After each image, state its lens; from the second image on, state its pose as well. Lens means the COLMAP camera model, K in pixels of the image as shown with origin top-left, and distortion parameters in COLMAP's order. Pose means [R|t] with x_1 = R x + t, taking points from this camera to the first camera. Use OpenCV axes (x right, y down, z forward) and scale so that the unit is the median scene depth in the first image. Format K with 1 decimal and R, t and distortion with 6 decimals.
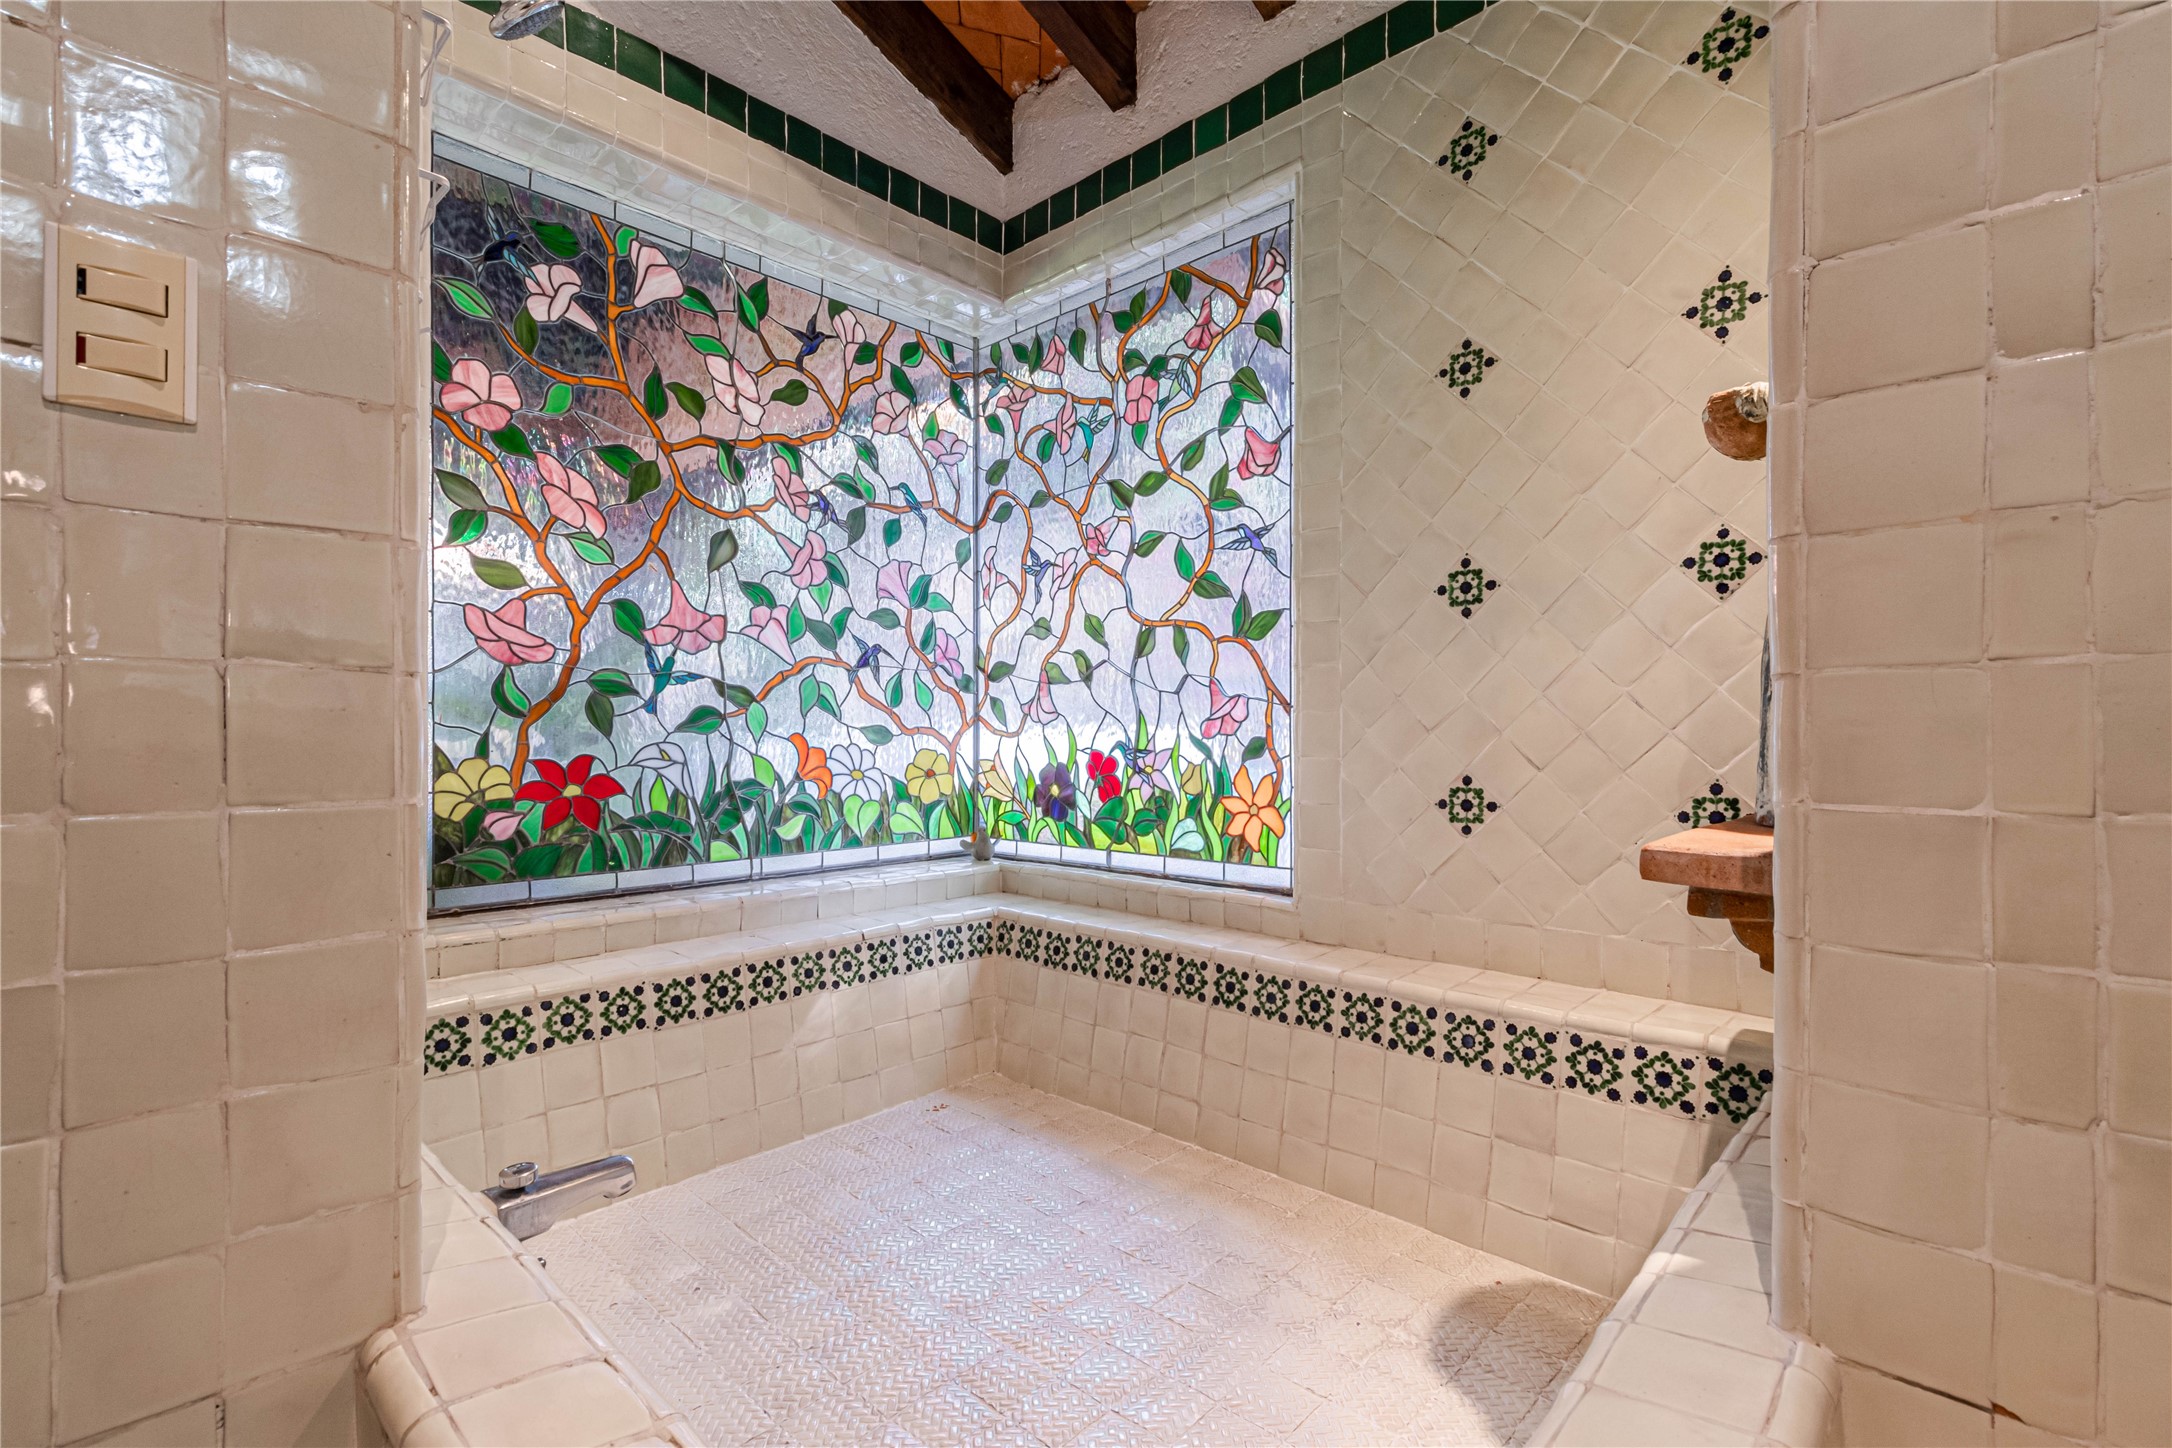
lens RADIAL K [[1004.5, 0, 1080.1], [0, 1004.5, 733.6], [0, 0, 1]] dist [0.003085, -0.000211]
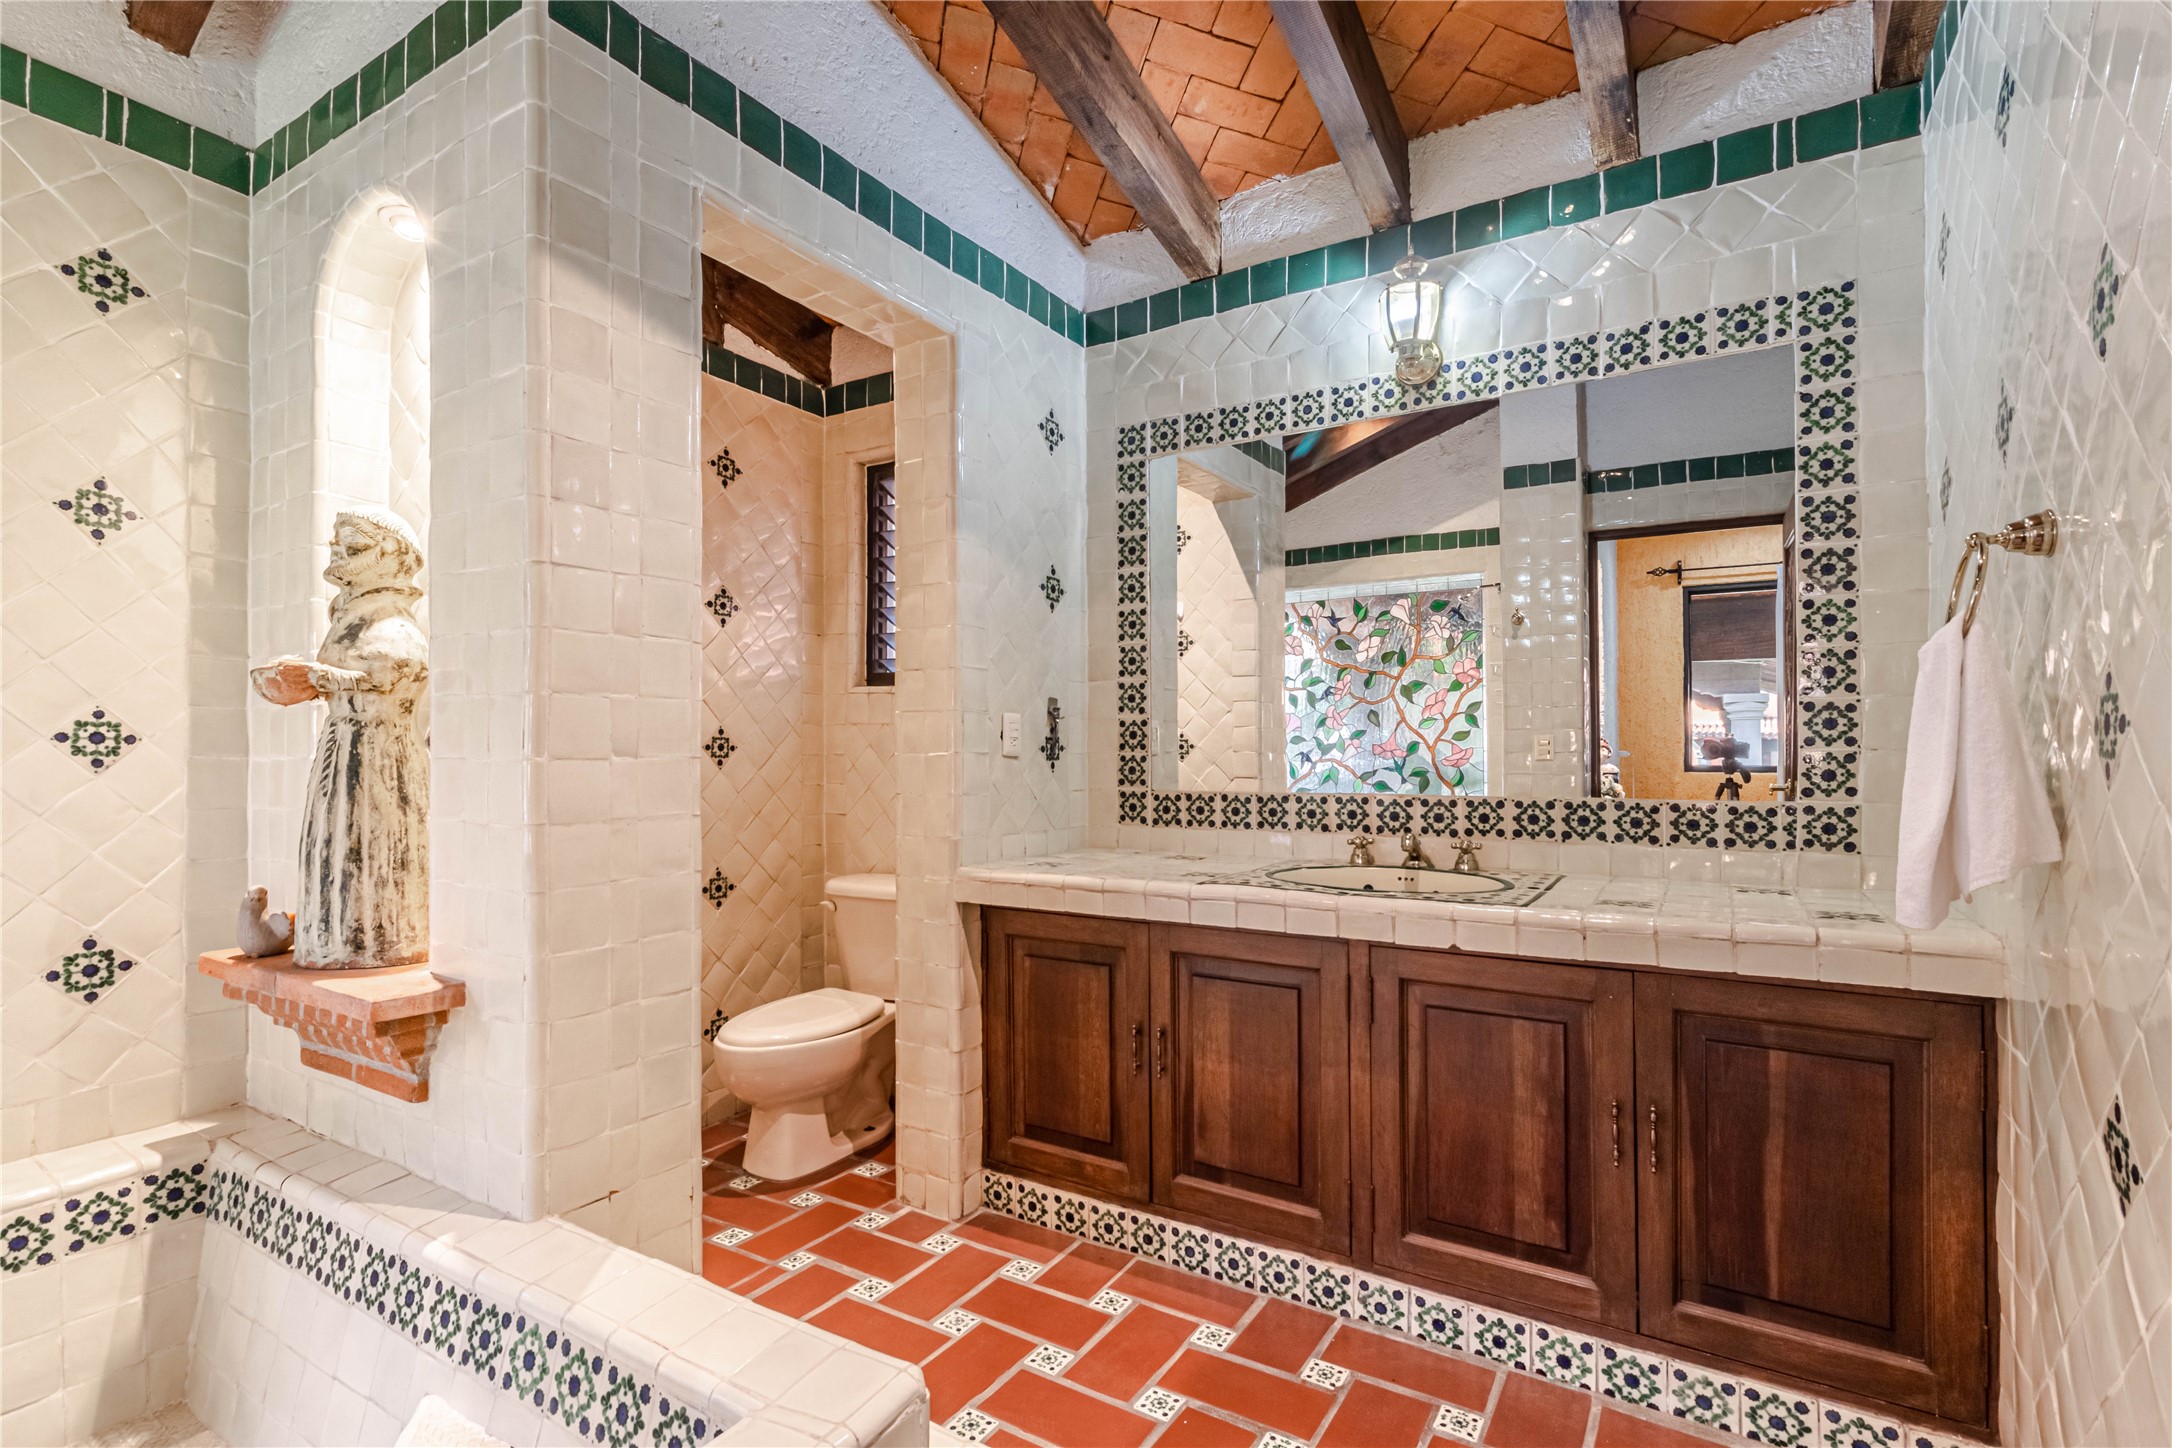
lens RADIAL K [[1004.5, 0, 1086.4], [0, 1004.5, 740.5], [0, 0, 1]] dist [0.003085, -0.000211]
pose [[-0.217163, 0.010125, 0.976083, -0.698443], [0.000034, 0.999946, -0.010365, -0.159510], [-0.976135, -0.002218, -0.217151, 0.171617]]
